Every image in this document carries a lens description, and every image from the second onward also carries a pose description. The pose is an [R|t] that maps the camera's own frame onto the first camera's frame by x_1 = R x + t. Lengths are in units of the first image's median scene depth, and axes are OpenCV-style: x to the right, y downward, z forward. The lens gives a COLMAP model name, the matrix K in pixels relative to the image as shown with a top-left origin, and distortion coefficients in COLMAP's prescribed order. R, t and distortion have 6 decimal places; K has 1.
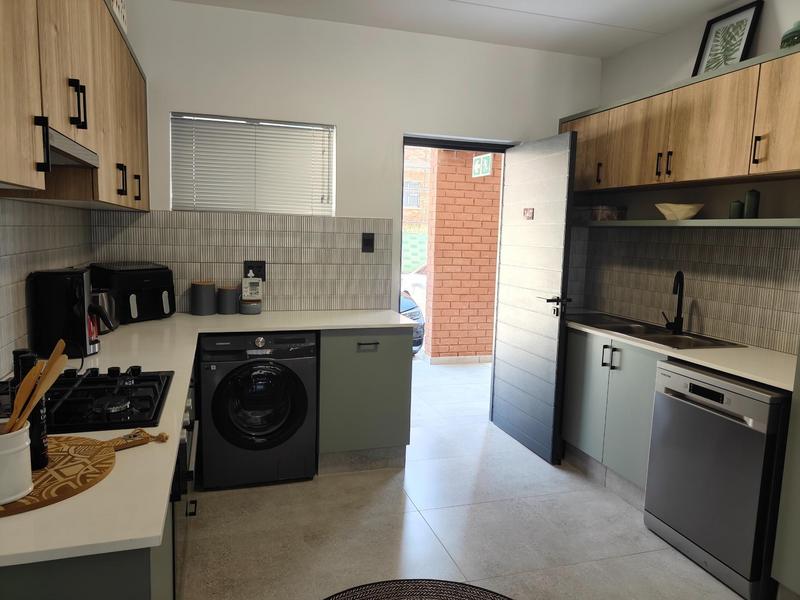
lens RADIAL K [[552.4, 0, 400.0], [0, 552.4, 300.0], [0, 0, 1]] dist [0.003585, 0.001266]
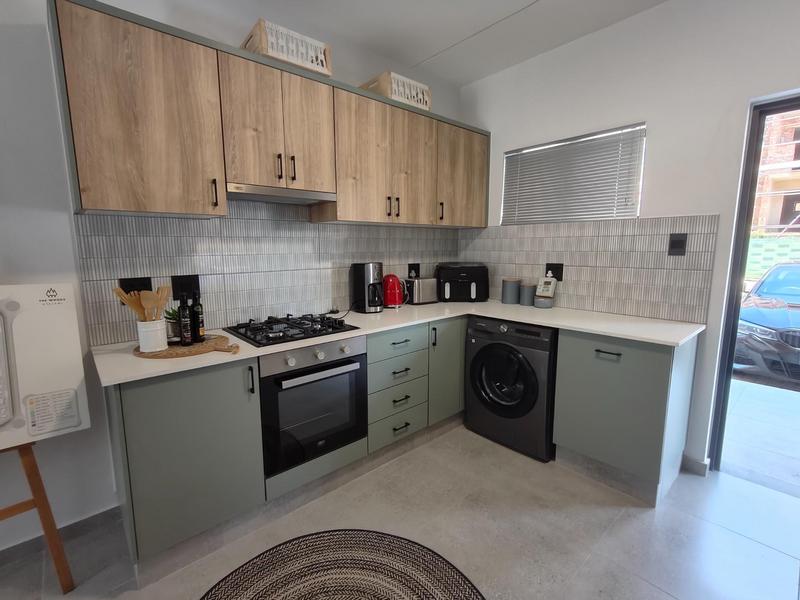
lens RADIAL K [[369.9, 0, 397.6], [0, 369.9, 302.8], [0, 0, 1]] dist [0.002183, 0.005584]
pose [[0.408561, 0.108346, -0.906277, 0.342577], [-0.092978, 0.992705, 0.076762, -0.018019], [0.907983, 0.052902, 0.415655, 0.403368]]
